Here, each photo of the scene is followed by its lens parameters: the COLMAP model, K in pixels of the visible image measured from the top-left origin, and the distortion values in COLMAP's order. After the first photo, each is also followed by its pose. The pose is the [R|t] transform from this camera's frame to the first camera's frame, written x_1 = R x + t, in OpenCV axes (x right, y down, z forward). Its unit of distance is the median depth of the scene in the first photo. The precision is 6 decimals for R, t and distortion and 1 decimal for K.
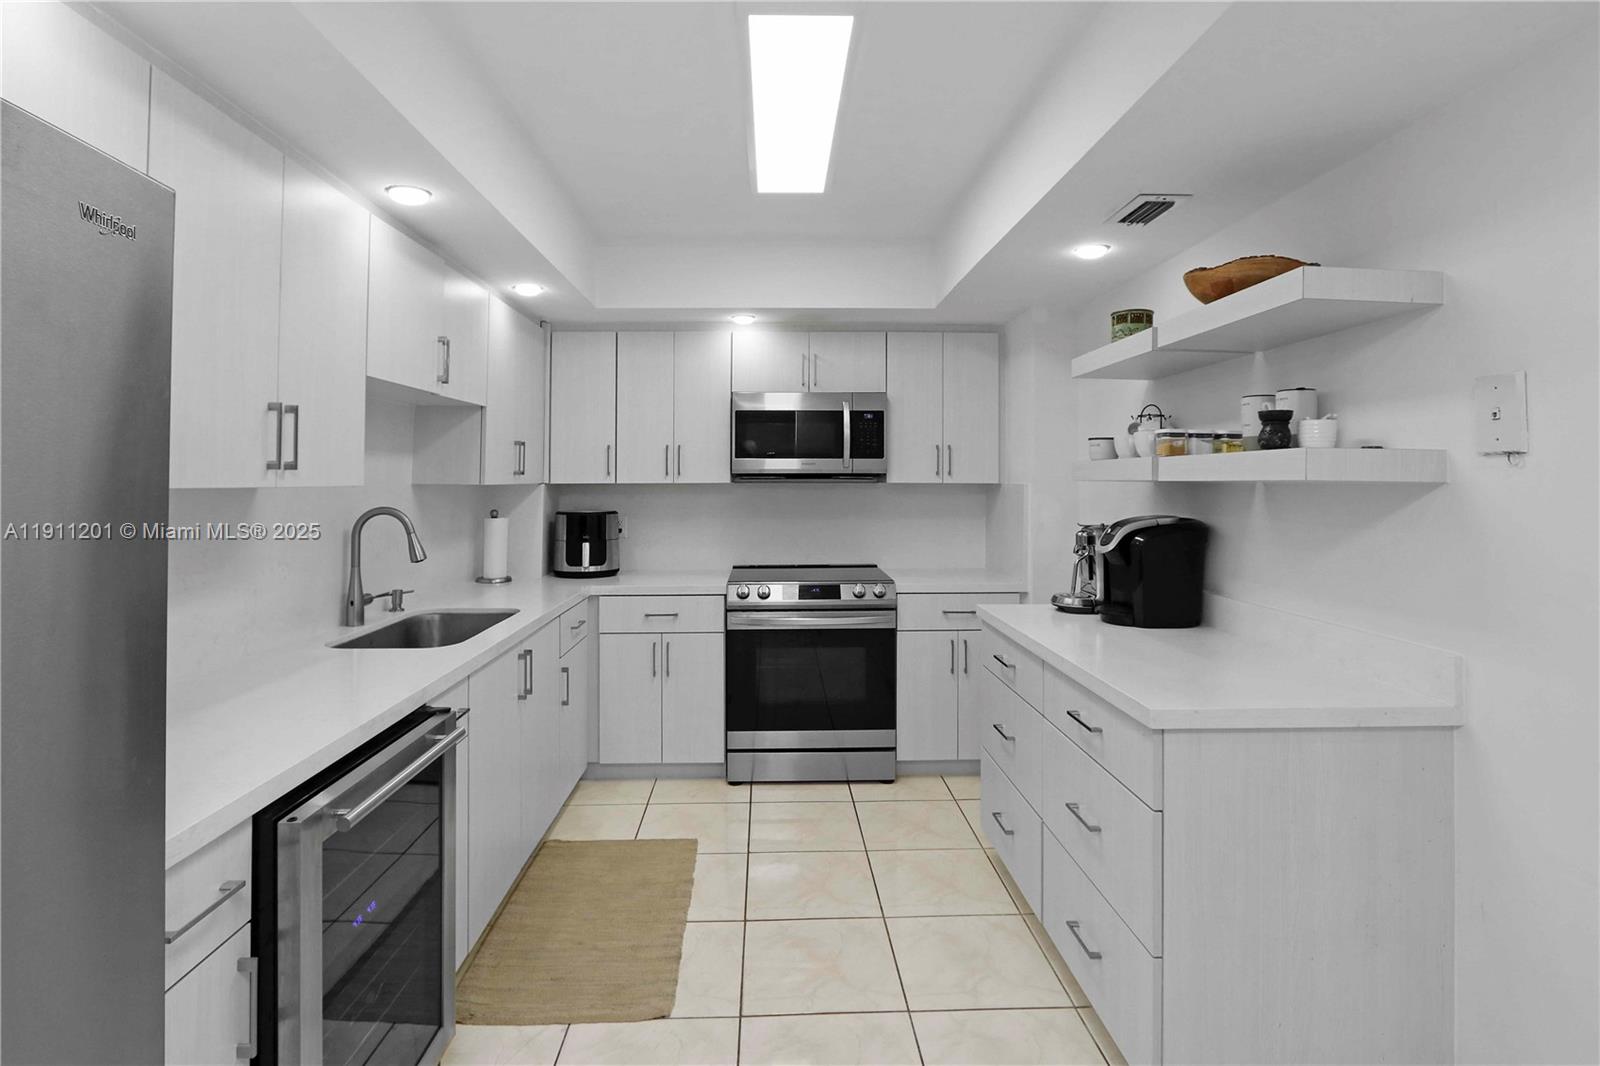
lens RADIAL K [[777.3, 0, 798.1], [0, 777.3, 478.0], [0, 0, 1]] dist [-0.001122, 0.025423]
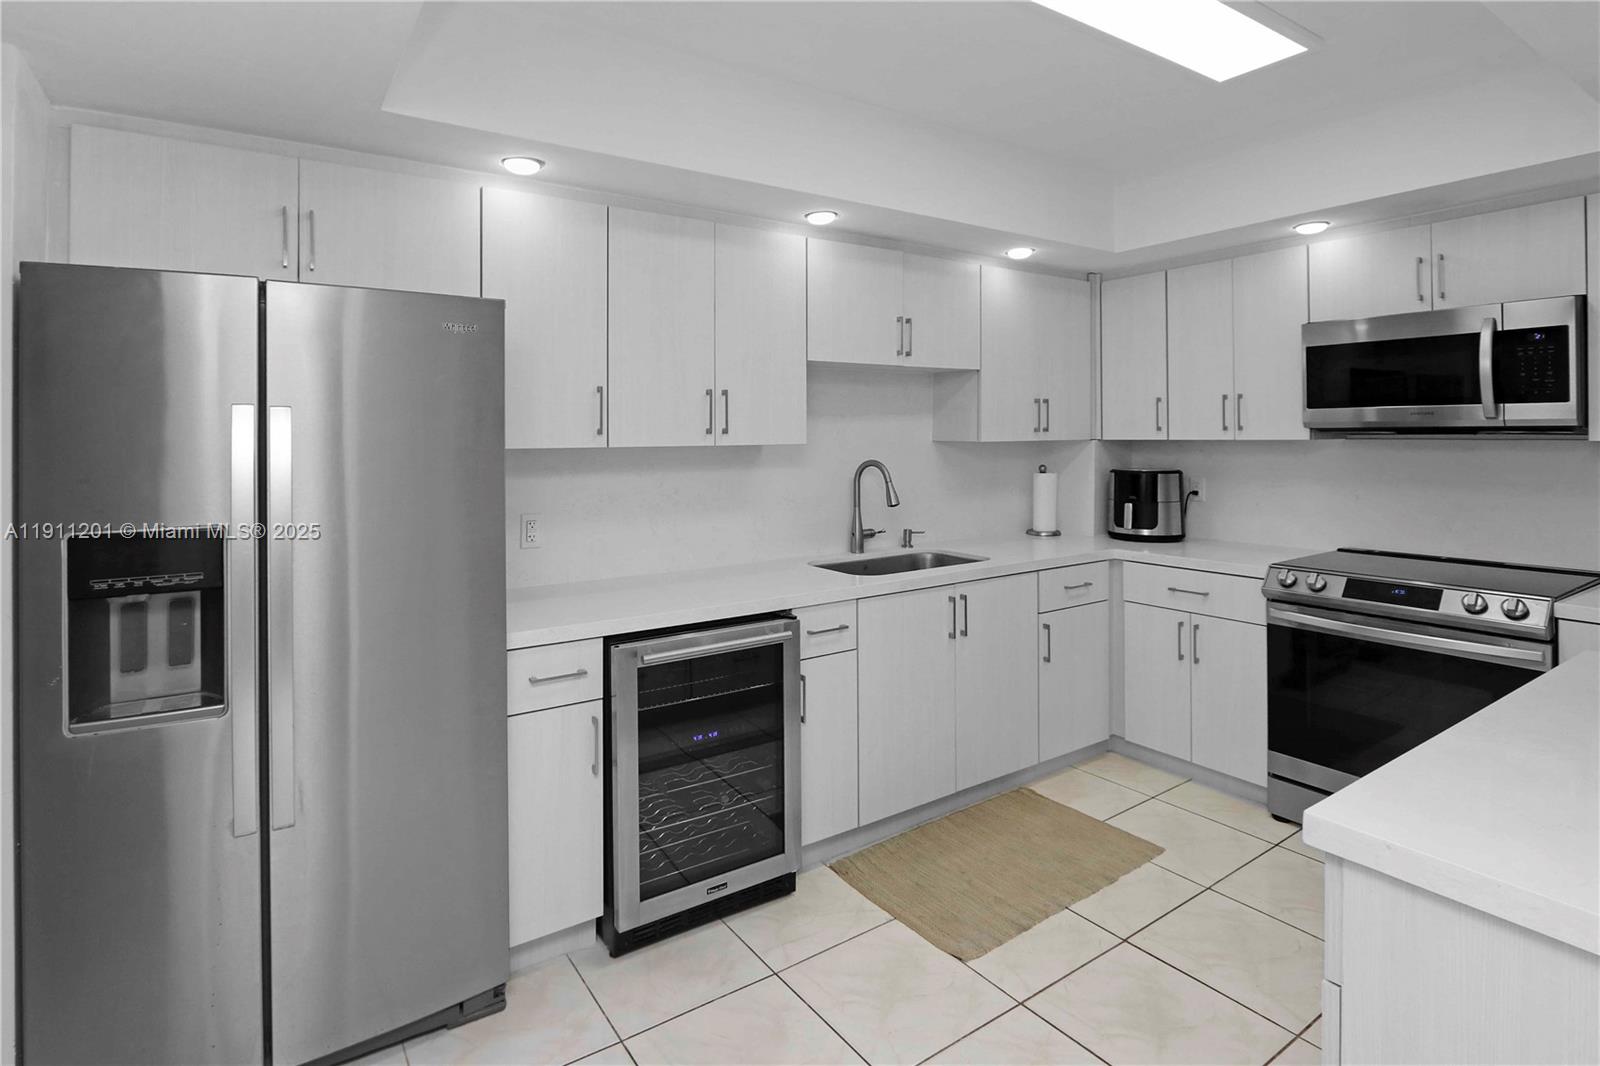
lens RADIAL K [[829.8, 0, 800.6], [0, 829.8, 432.7], [0, 0, 1]] dist [-0.000890, 0.000276]
pose [[0.543119, -0.004405, -0.839644, 0.365353], [0.008546, 0.999963, 0.000282, -0.005607], [0.839612, -0.007329, 0.543137, 0.131772]]
